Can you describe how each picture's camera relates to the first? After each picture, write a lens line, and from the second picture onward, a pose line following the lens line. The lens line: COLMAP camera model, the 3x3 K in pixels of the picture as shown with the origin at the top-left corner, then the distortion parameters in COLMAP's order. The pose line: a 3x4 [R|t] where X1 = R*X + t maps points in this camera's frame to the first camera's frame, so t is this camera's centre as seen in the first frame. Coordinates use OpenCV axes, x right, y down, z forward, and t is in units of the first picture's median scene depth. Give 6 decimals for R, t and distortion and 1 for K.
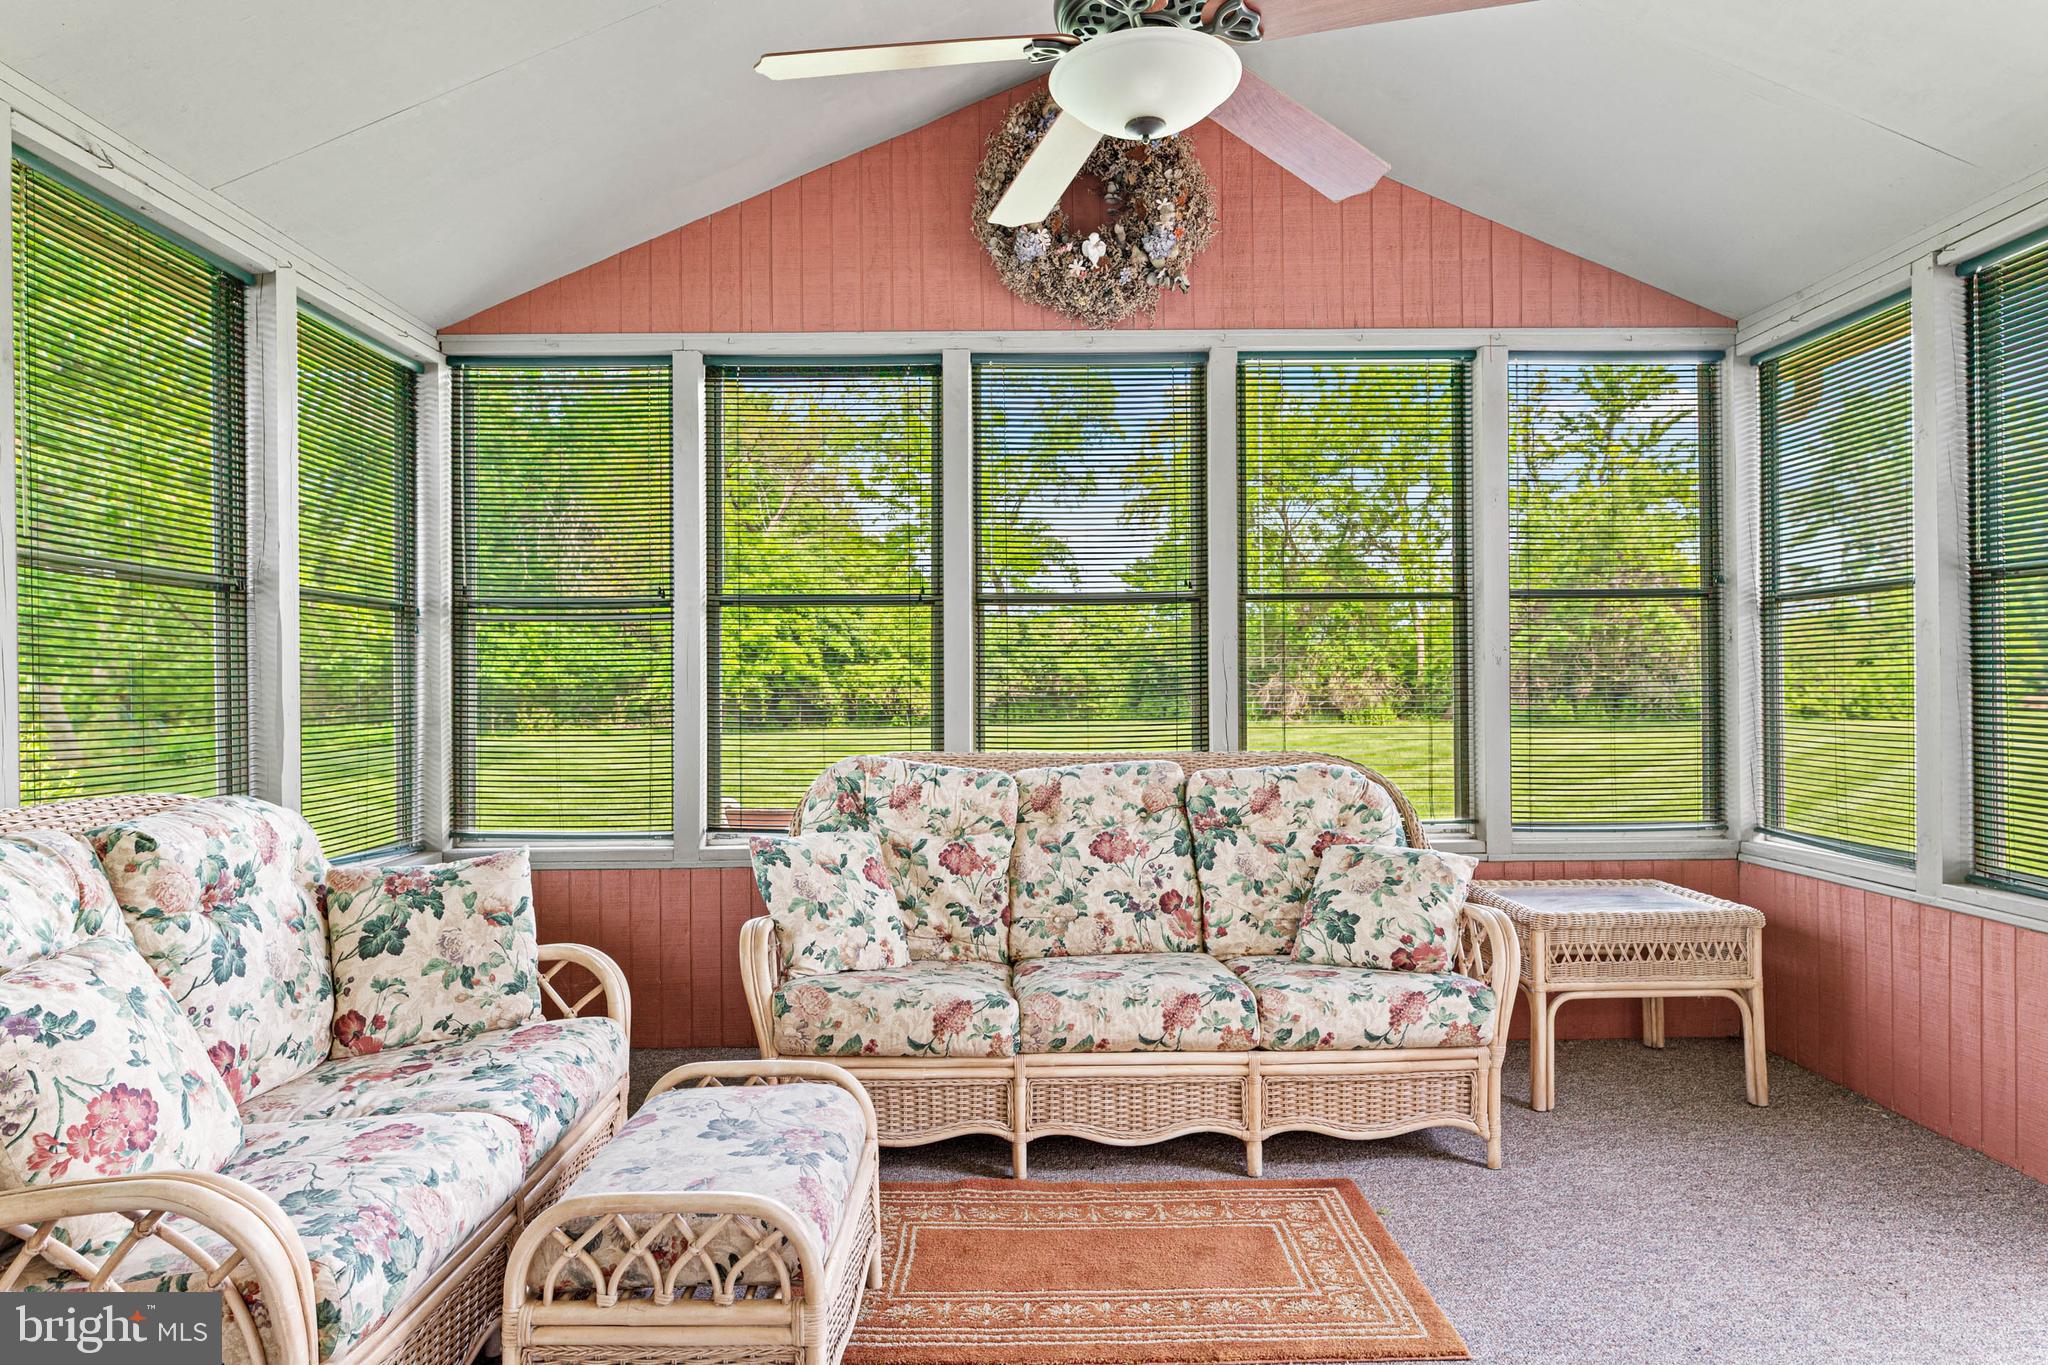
lens RADIAL K [[1178.4, 0, 1040.1], [0, 1178.4, 680.4], [0, 0, 1]] dist [0.003536, -0.003513]
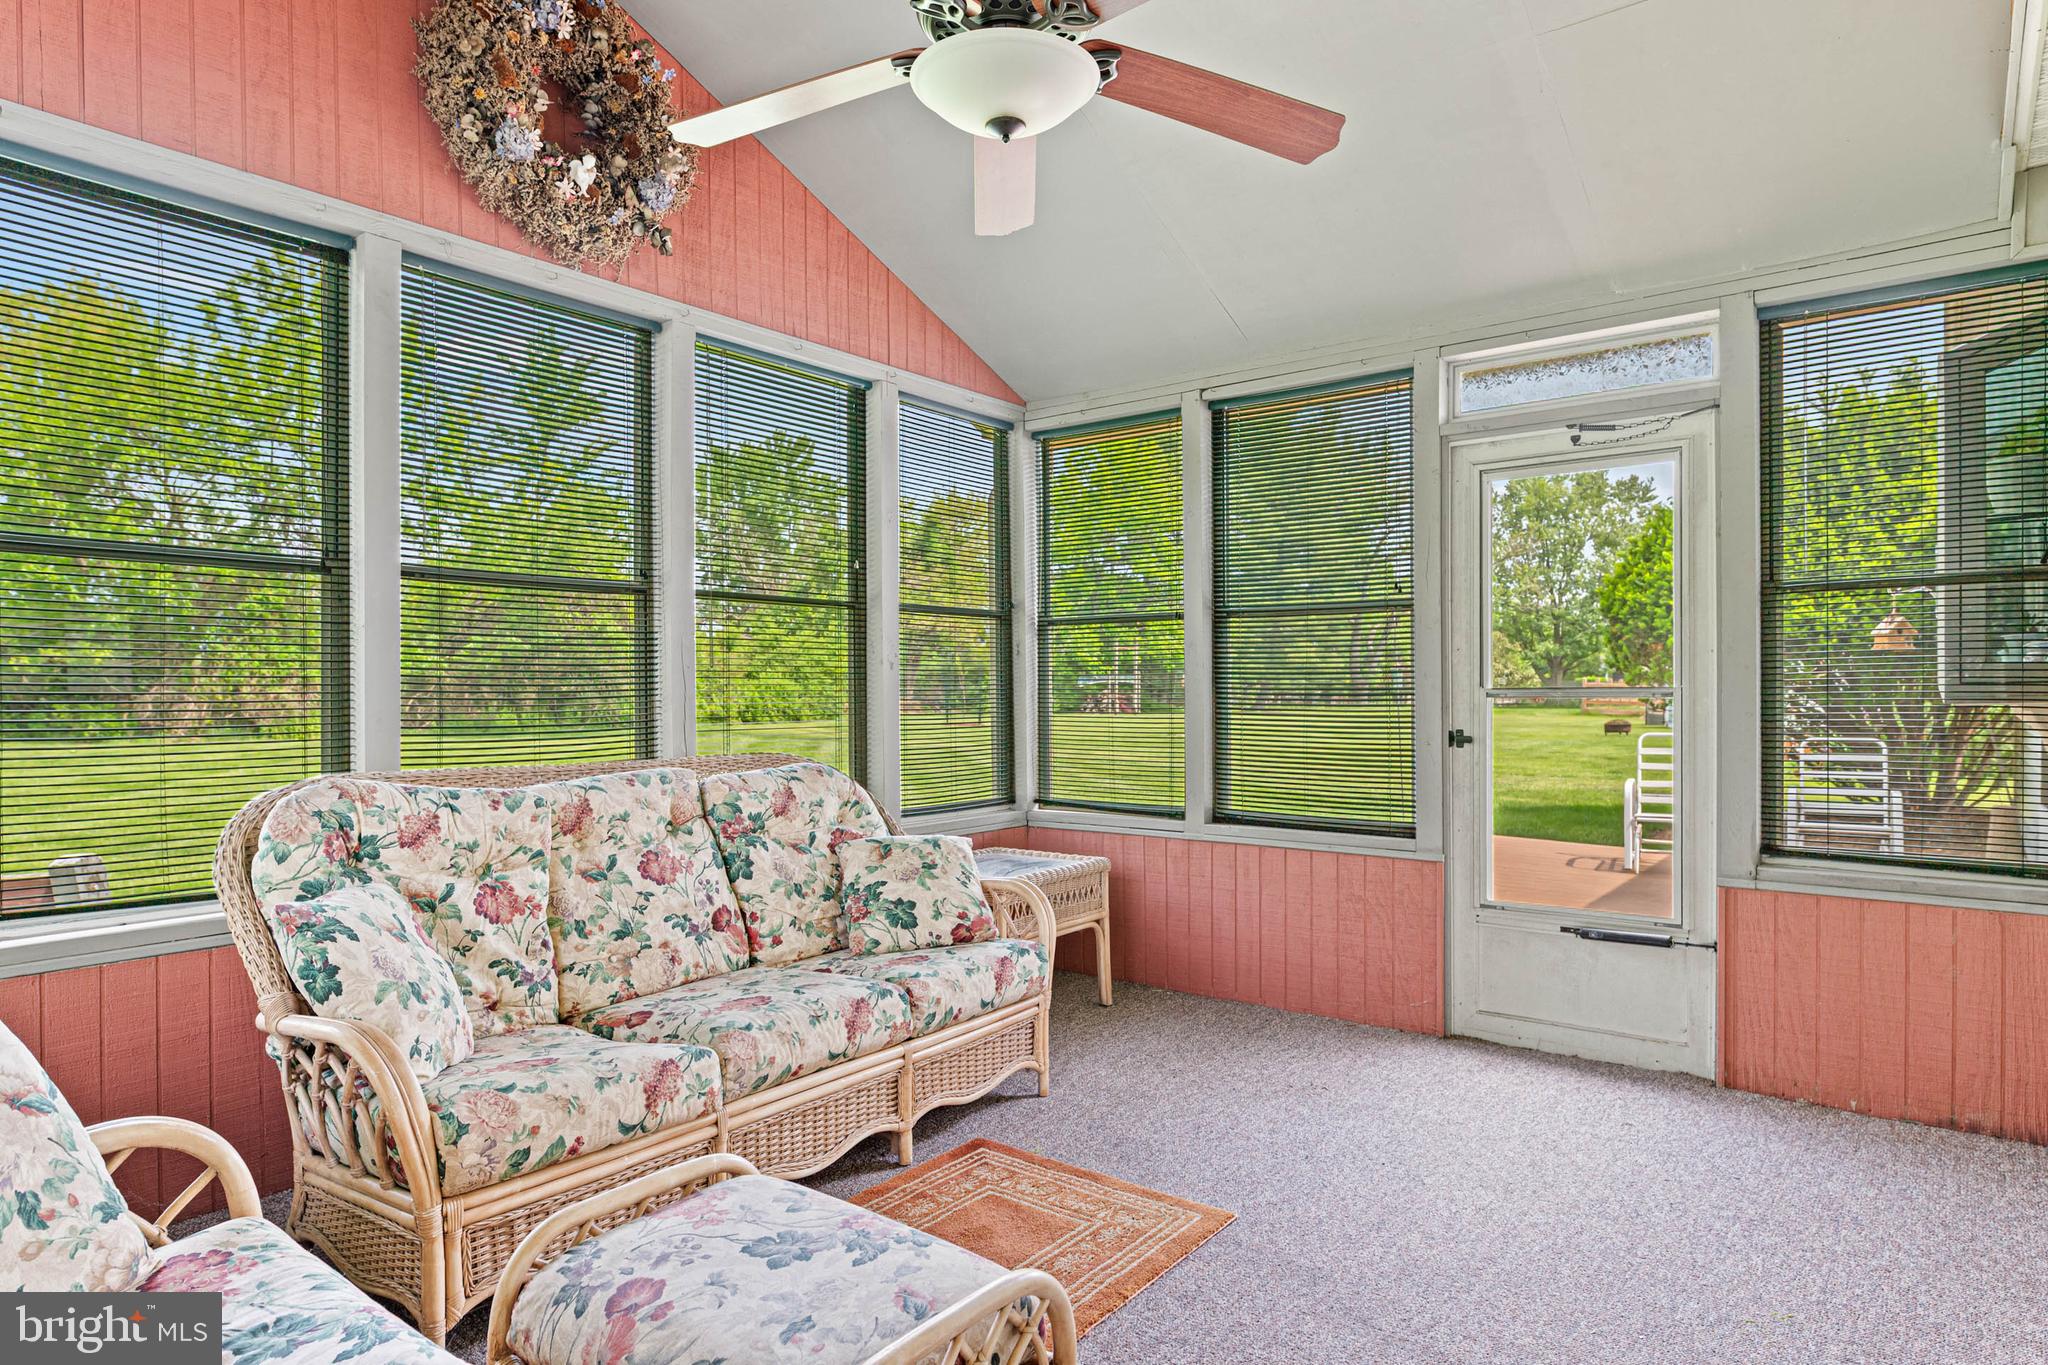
lens RADIAL K [[1178.4, 0, 1014.3], [0, 1178.4, 694.1], [0, 0, 1]] dist [0.003536, -0.003513]
pose [[0.627720, 0.002372, 0.778435, -0.465468], [-0.004598, 0.999989, 0.000661, 0.010286], [-0.778425, -0.003994, 0.627724, 0.241752]]
